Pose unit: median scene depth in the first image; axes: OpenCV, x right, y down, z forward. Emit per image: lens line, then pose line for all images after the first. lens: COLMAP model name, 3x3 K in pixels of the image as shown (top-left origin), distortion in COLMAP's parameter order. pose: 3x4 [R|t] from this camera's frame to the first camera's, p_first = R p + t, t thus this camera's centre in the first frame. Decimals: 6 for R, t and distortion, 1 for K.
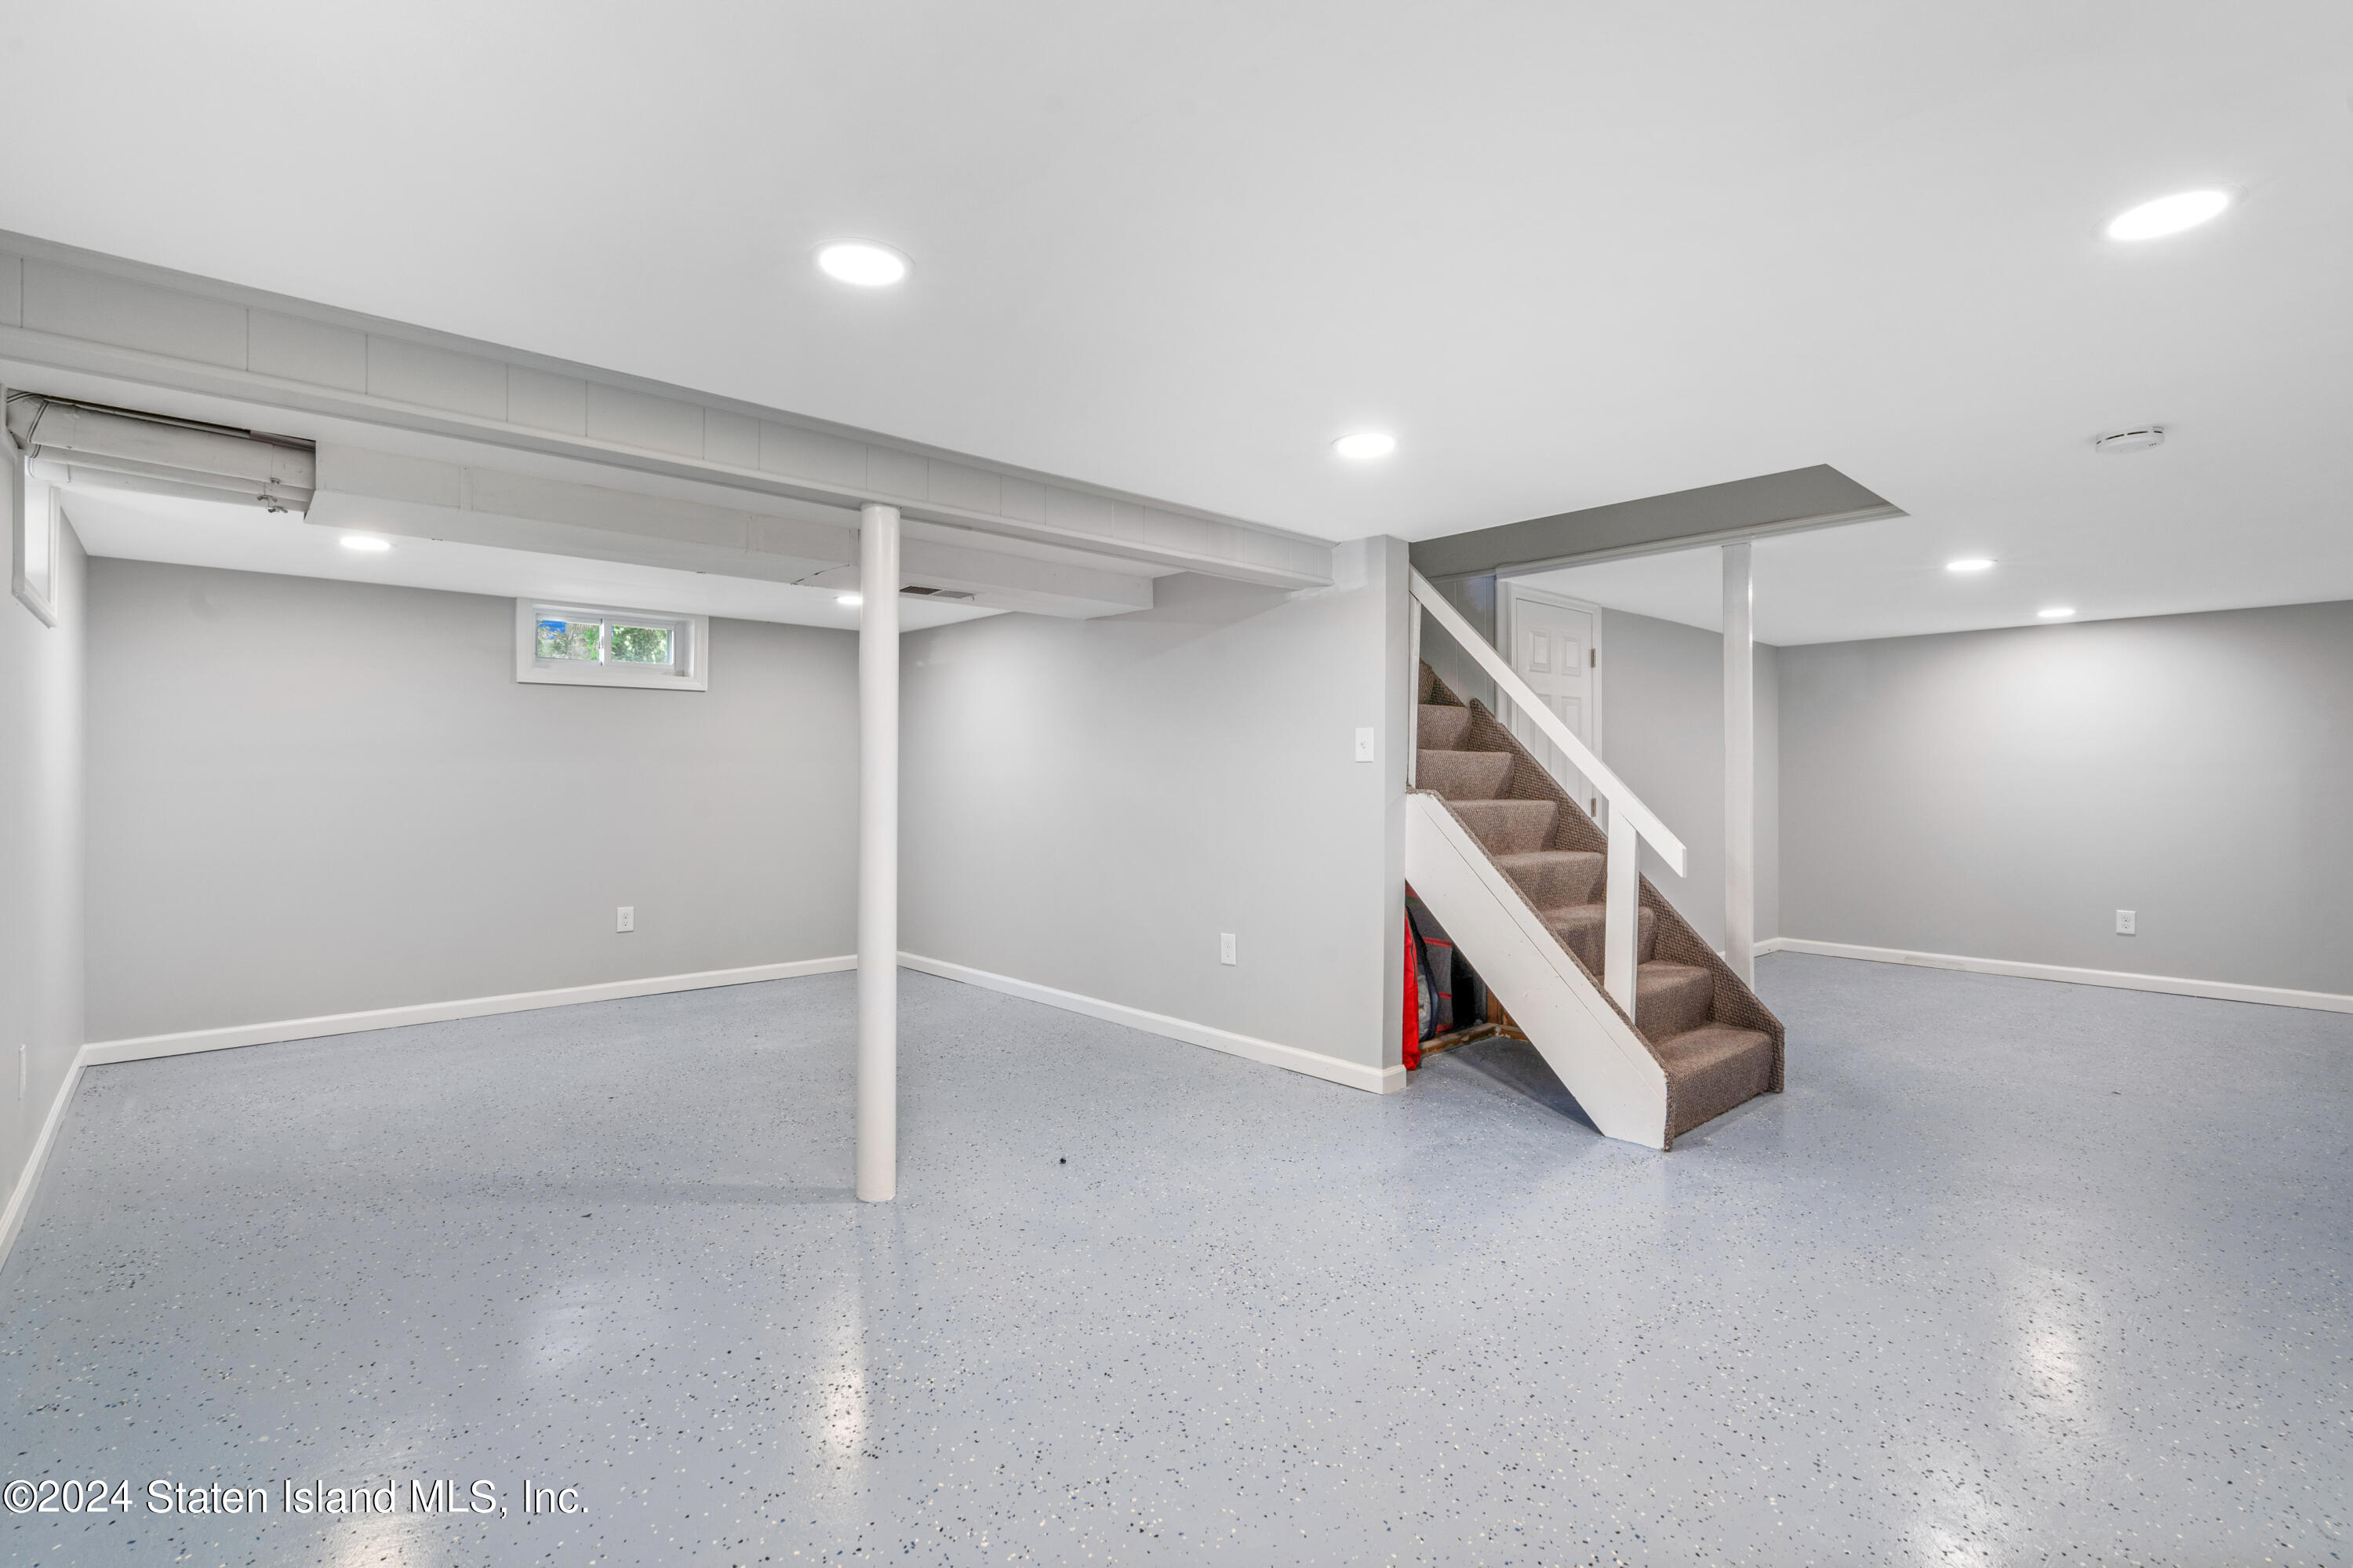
lens RADIAL K [[1069.8, 0, 1176.5], [0, 1069.8, 784.0], [0, 0, 1]] dist [-0.002021, -0.000090]
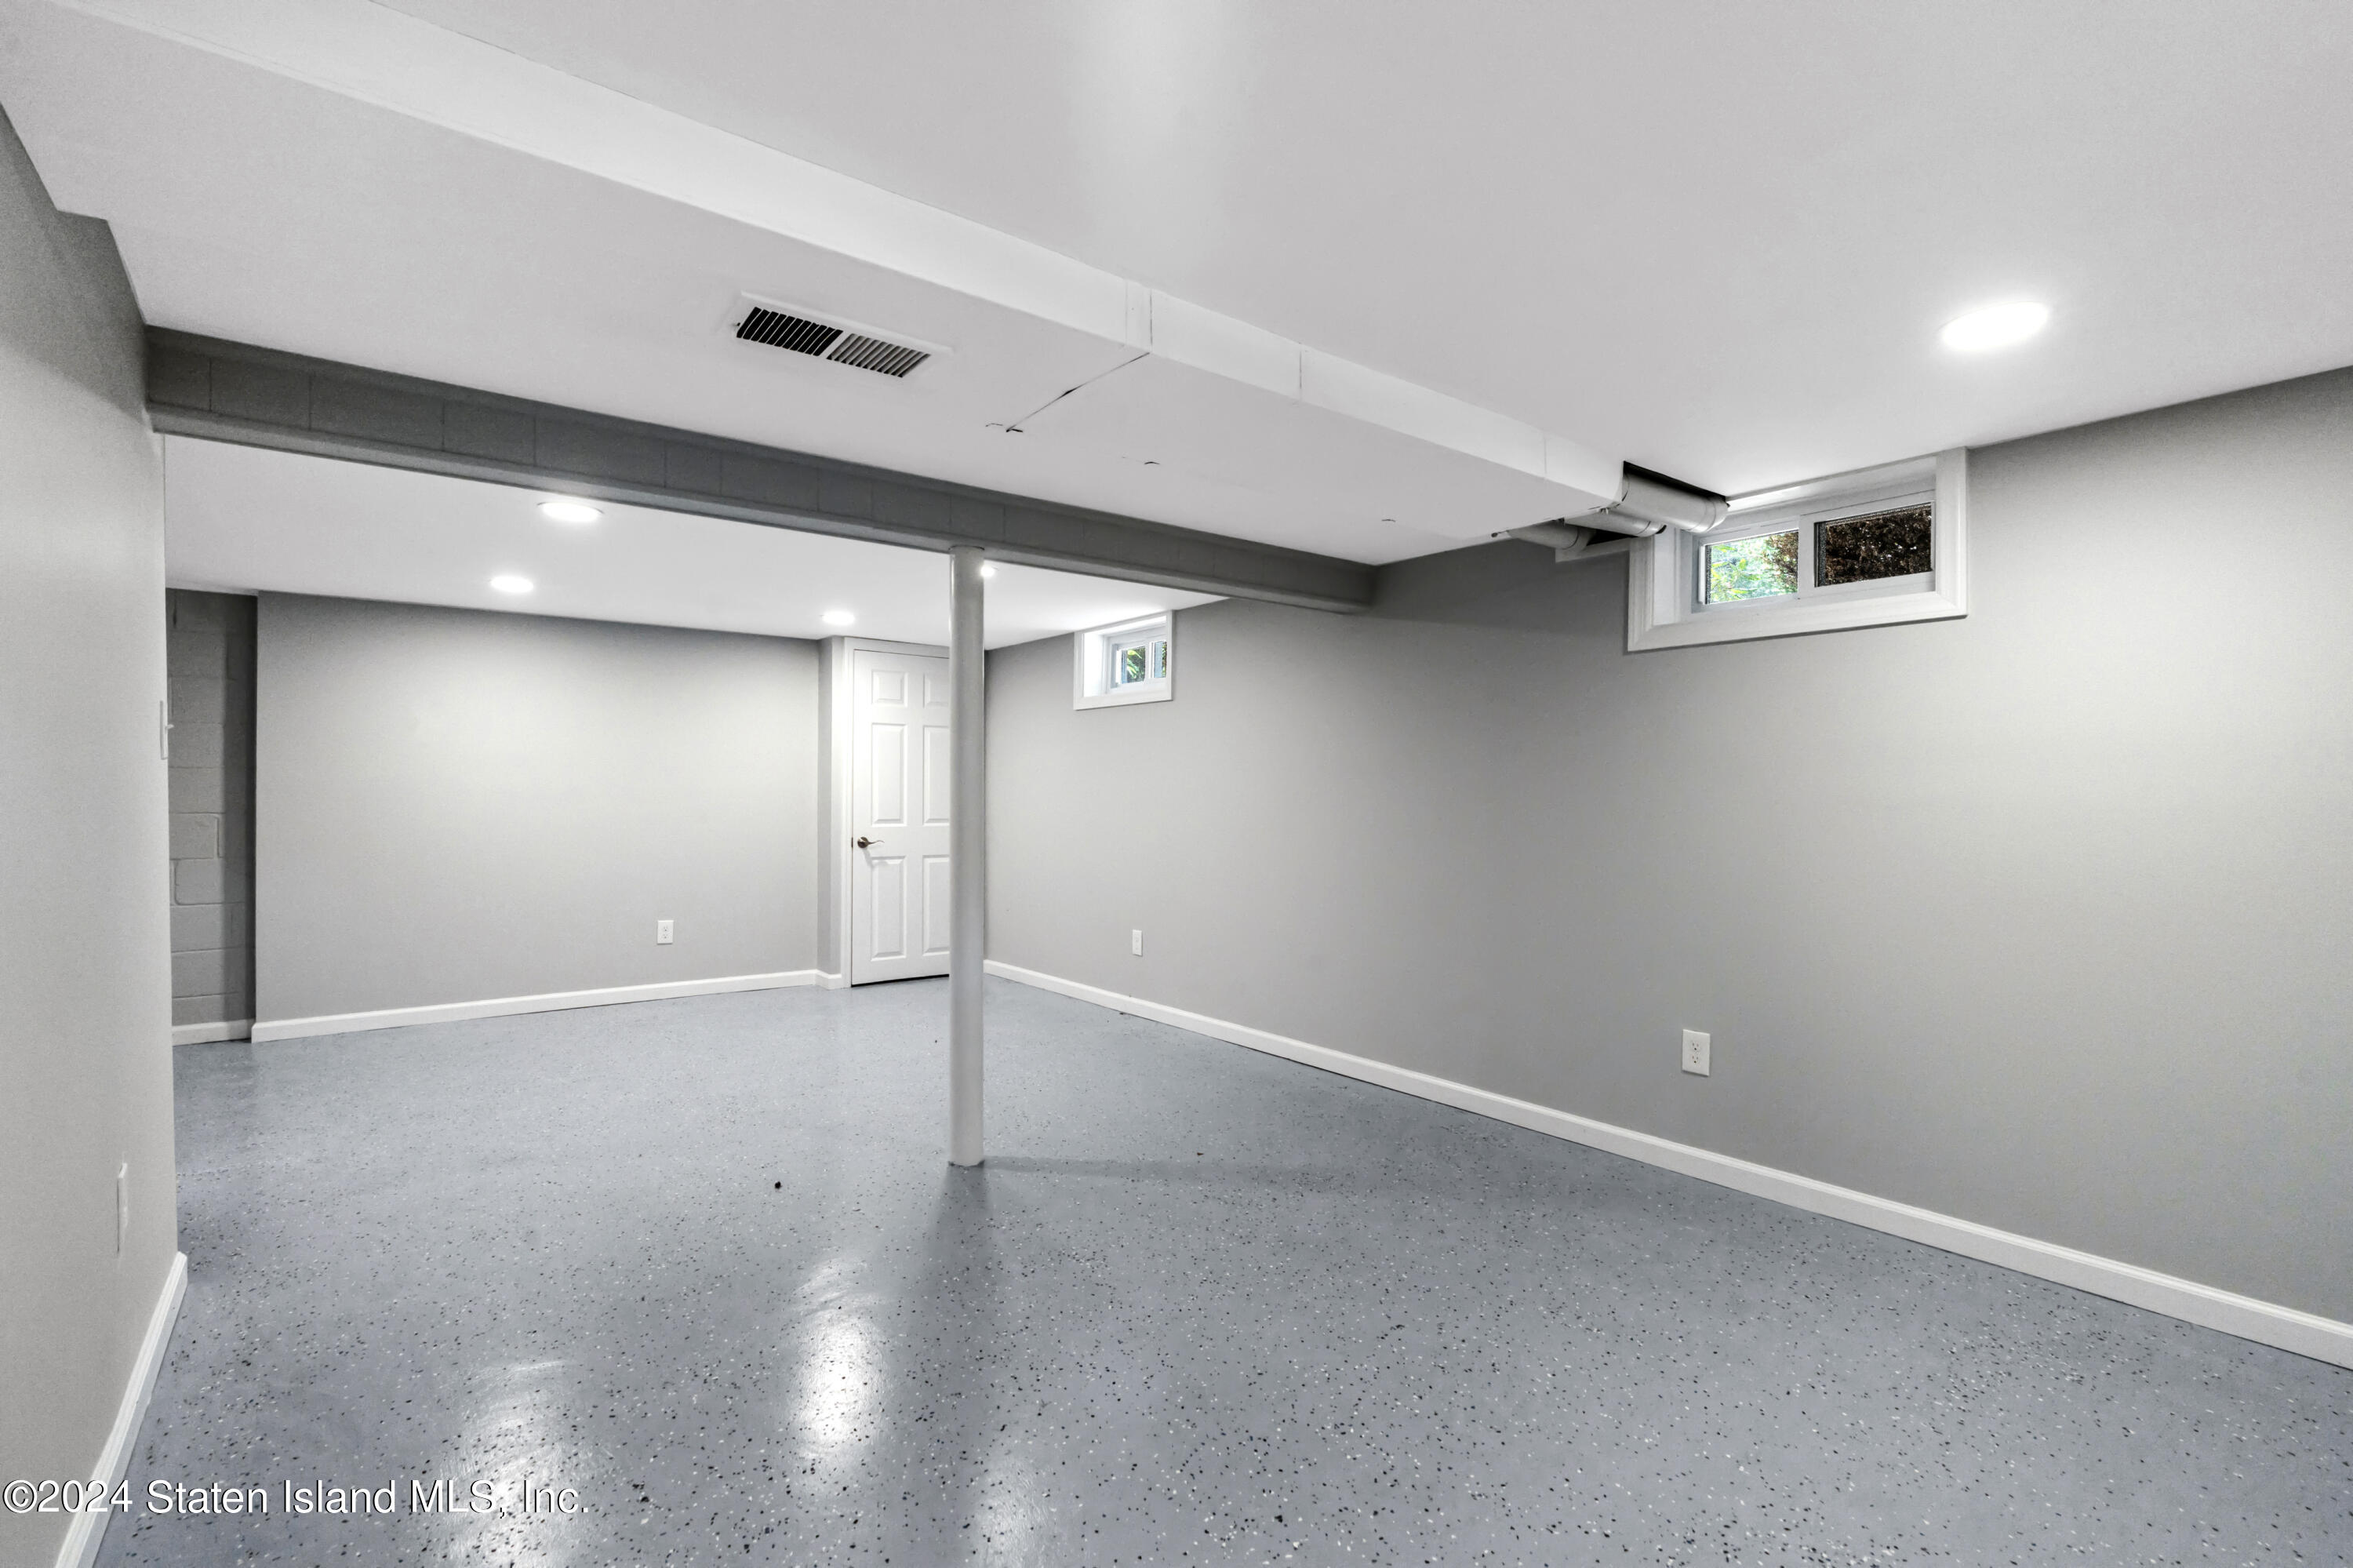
lens RADIAL K [[1069.8, 0, 1176.5], [0, 1069.8, 784.0], [0, 0, 1]] dist [-0.002021, -0.000090]
pose [[-0.996806, -0.006477, 0.079597, -0.455830], [-0.006850, 0.999967, -0.004413, -0.007613], [-0.079566, -0.004944, -0.996817, 1.634475]]
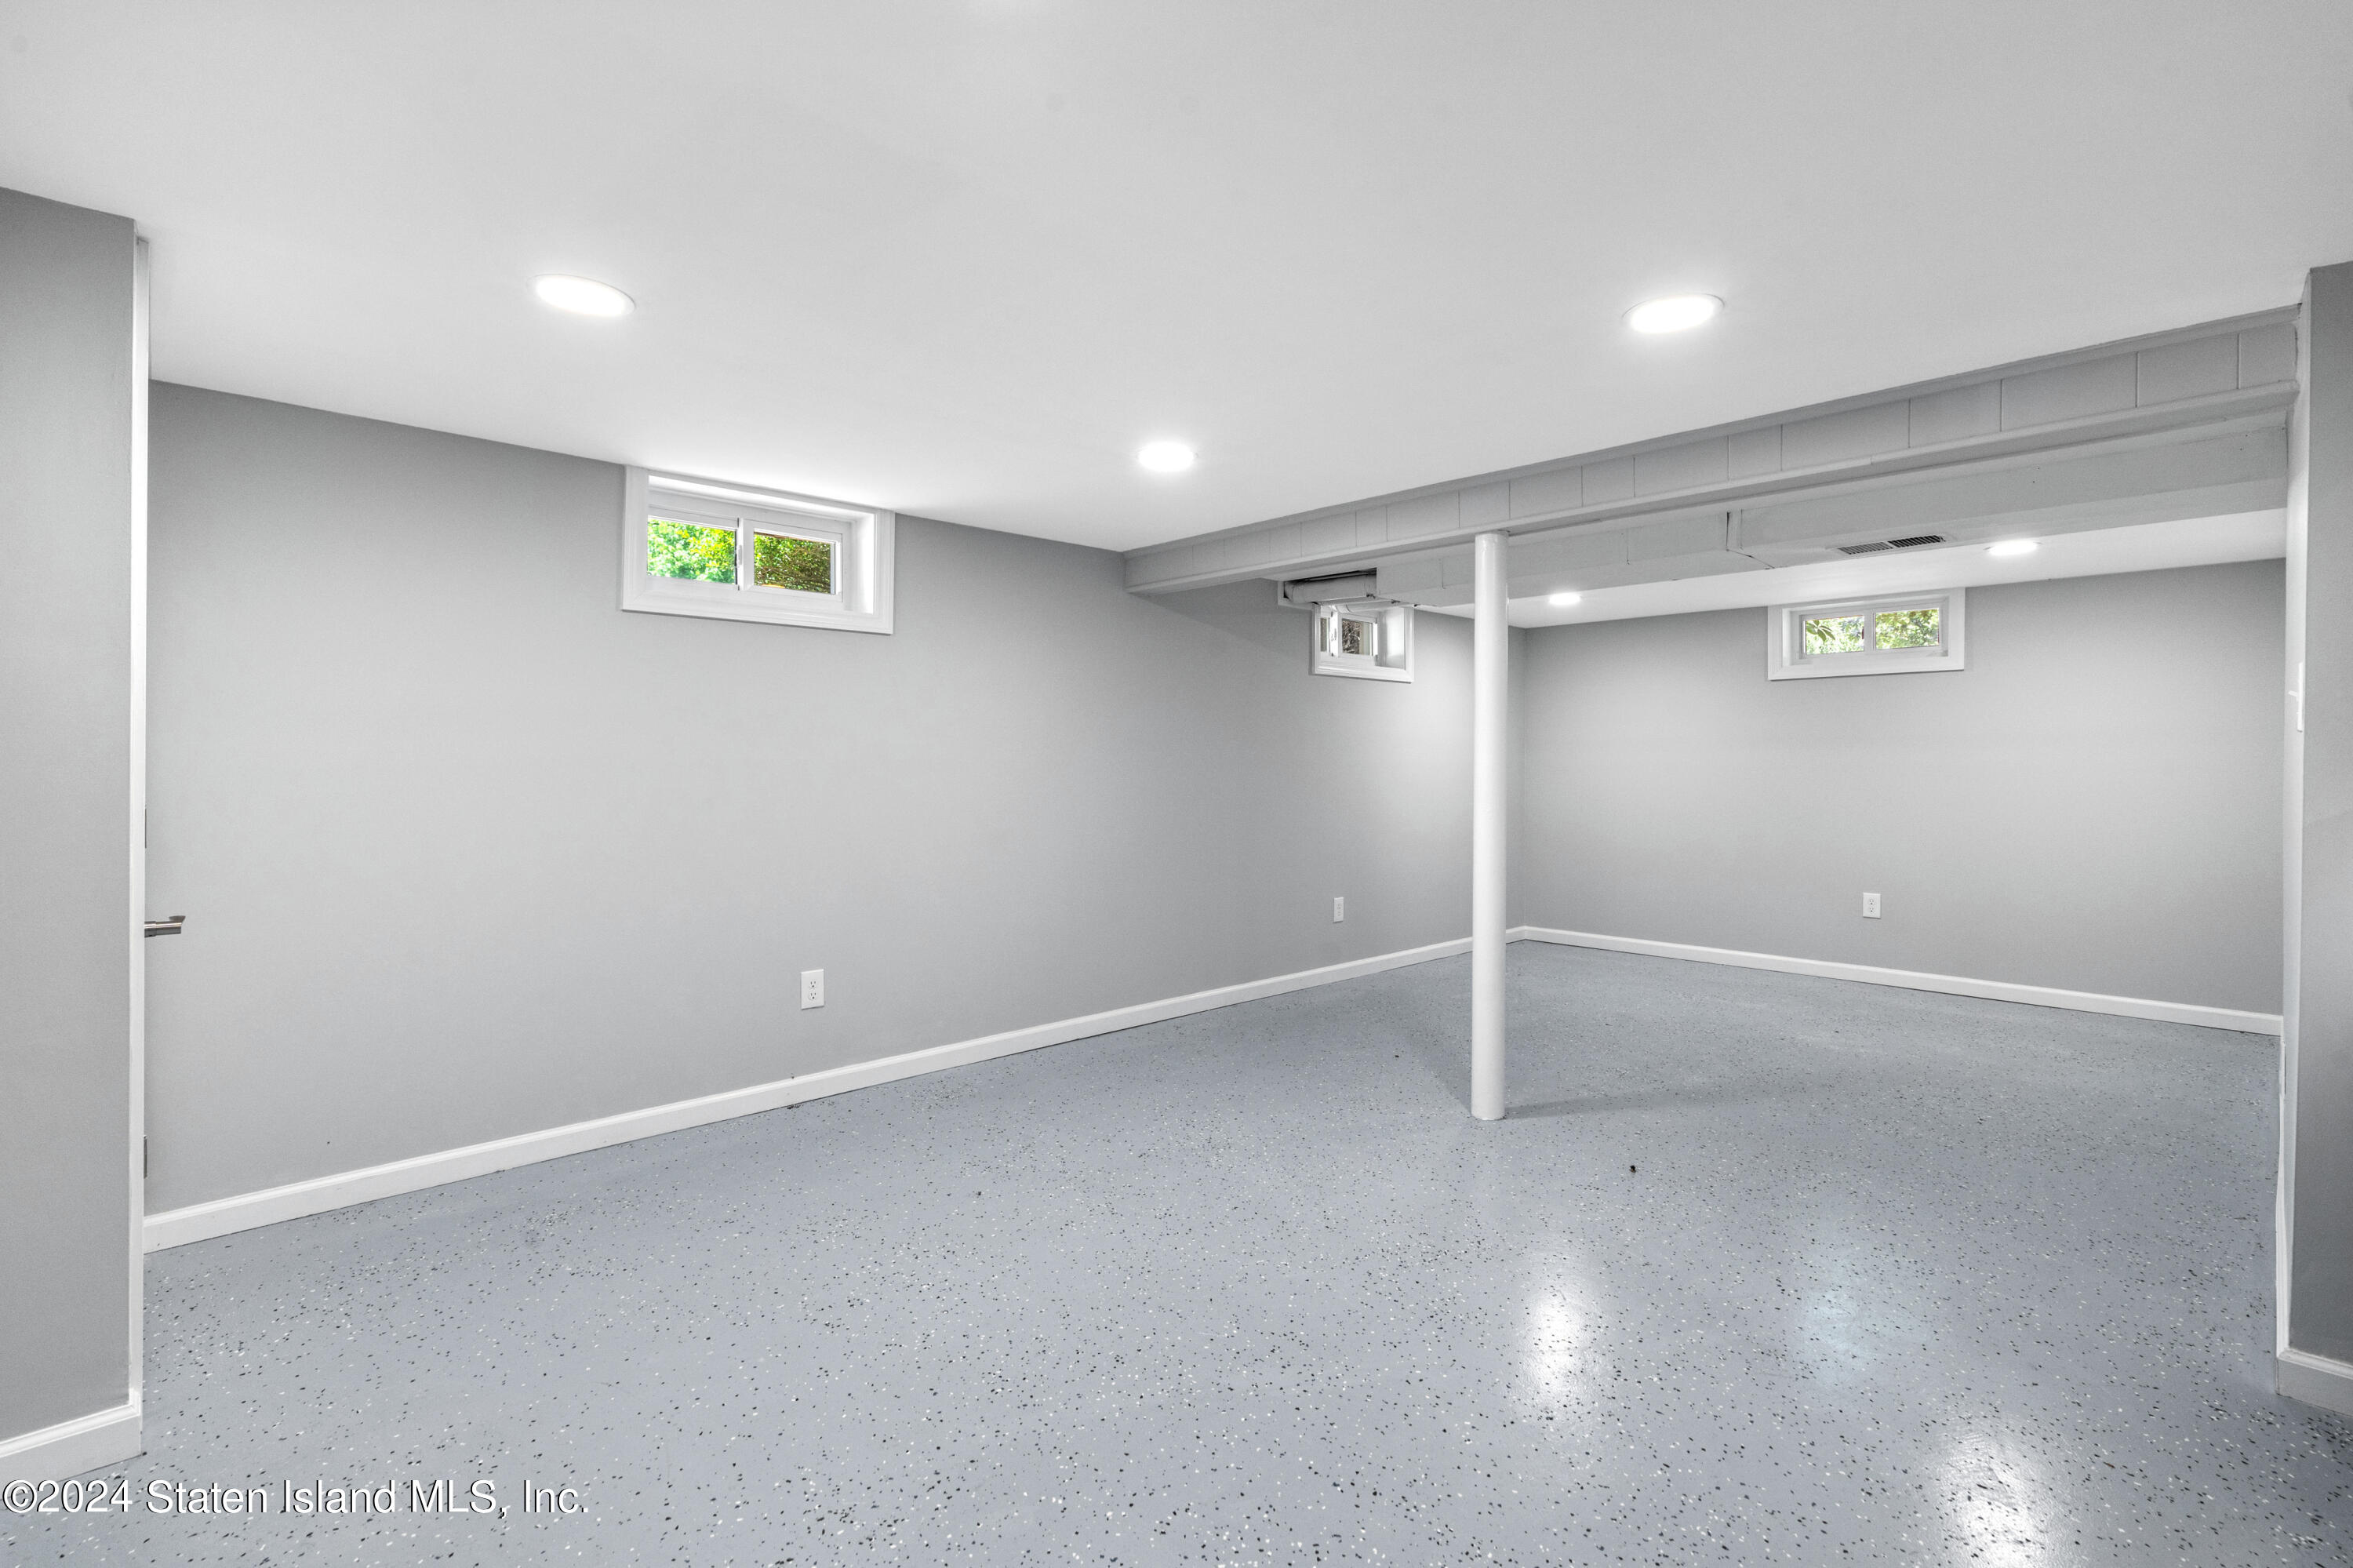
lens RADIAL K [[1071.5, 0, 1207.8], [0, 1071.5, 769.2], [0, 0, 1]] dist [-0.000476, 0.000340]
pose [[0.048587, 0.004282, -0.998810, 0.688807], [-0.008956, 0.999952, 0.003851, -0.000047], [0.998779, 0.008758, 0.048623, 0.485991]]
